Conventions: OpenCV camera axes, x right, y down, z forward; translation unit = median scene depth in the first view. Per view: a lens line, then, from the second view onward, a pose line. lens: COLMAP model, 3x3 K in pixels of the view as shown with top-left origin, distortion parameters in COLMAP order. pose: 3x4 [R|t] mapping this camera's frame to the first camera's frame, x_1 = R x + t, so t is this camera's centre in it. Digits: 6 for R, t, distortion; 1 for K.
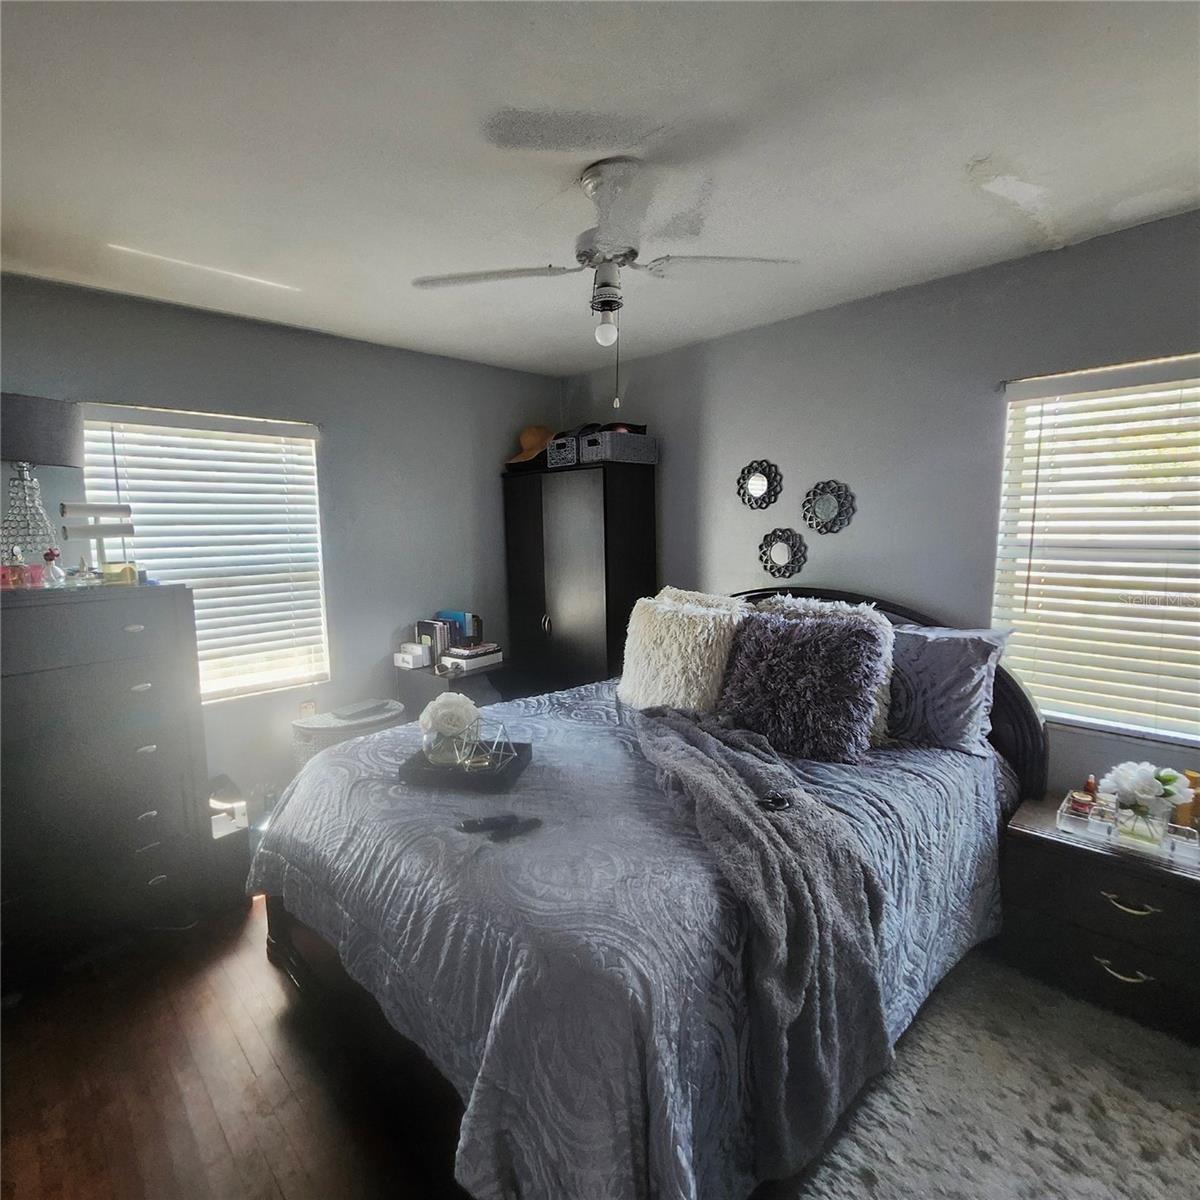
lens RADIAL K [[618.9, 0, 574.9], [0, 618.9, 600.6], [0, 0, 1]] dist [-0.001519, -0.000941]
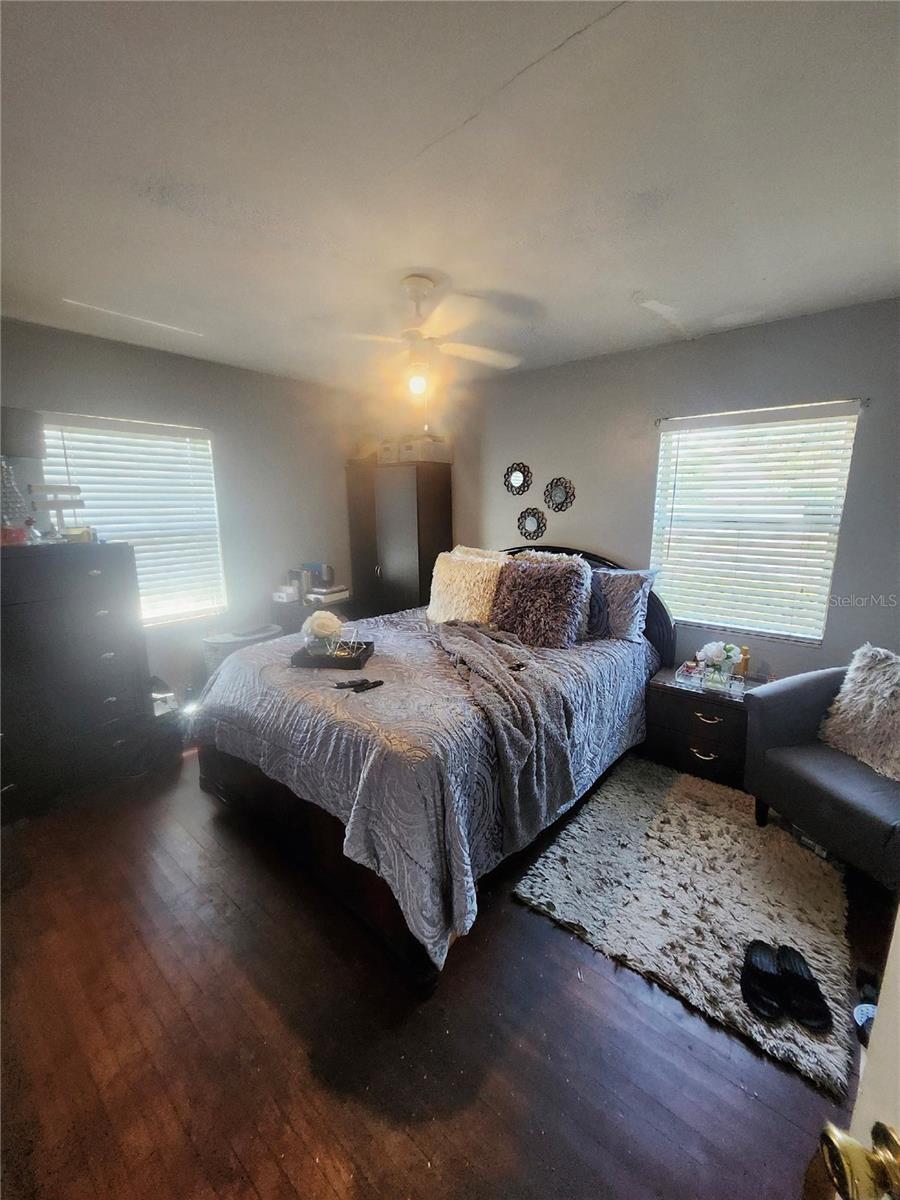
lens RADIAL K [[482.1, 0, 450.0], [0, 482.1, 600.0], [0, 0, 1]] dist [0.006797, -0.000022]
pose [[0.992922, -0.012684, 0.118089, -0.020682], [0.003489, 0.996967, 0.077746, 0.025756], [-0.118717, -0.076784, 0.989955, -0.255468]]
